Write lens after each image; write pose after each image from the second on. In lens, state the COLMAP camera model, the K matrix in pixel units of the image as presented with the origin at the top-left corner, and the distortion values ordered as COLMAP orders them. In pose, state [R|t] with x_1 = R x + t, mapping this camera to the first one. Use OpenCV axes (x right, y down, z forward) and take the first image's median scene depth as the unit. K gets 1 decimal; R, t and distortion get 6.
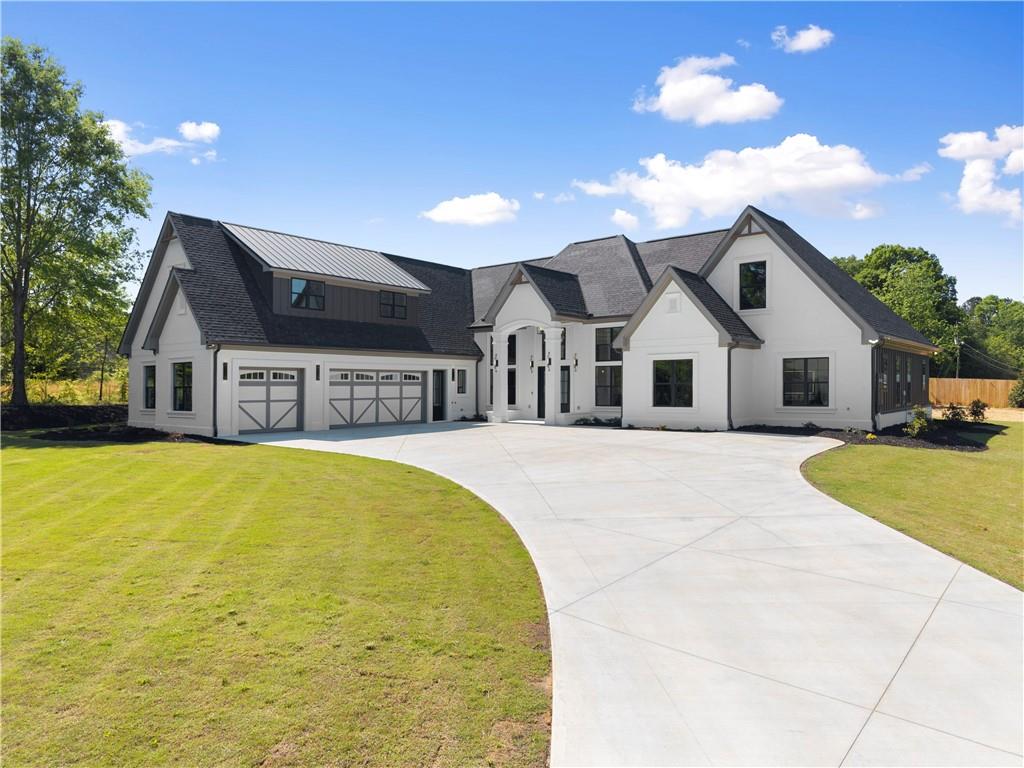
lens RADIAL K [[691.5, 0, 512.0], [0, 691.5, 384.0], [0, 0, 1]] dist [0.044379, 0.000002]
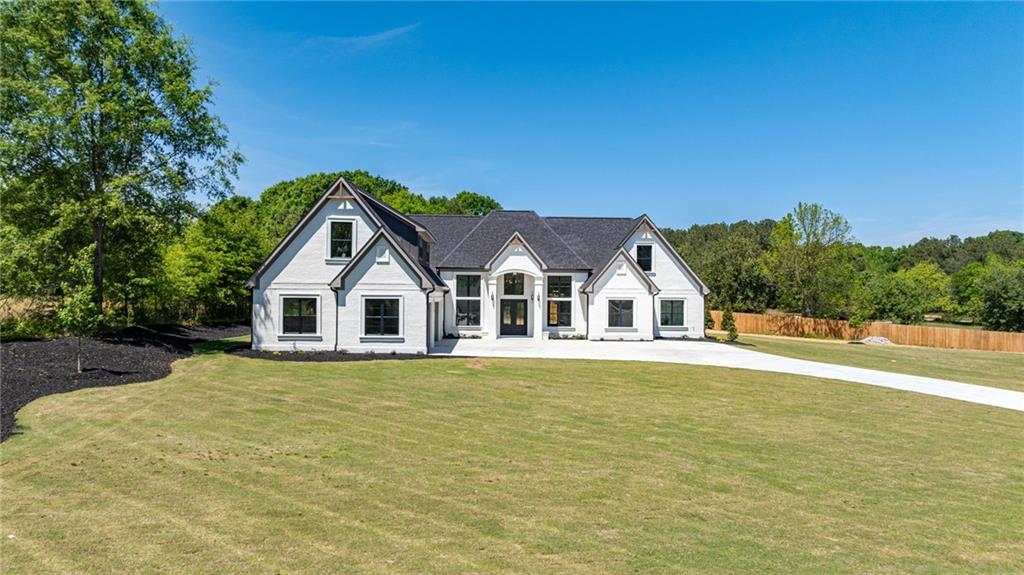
lens RADIAL K [[724.4, 0, 511.5], [0, 724.4, 284.0], [0, 0, 1]] dist [-0.020557, -0.002842]
pose [[0.749110, 0.024728, 0.661984, -1.039153], [-0.015856, 0.999686, -0.019400, -0.031141], [-0.662256, 0.004036, 0.749267, -0.156825]]
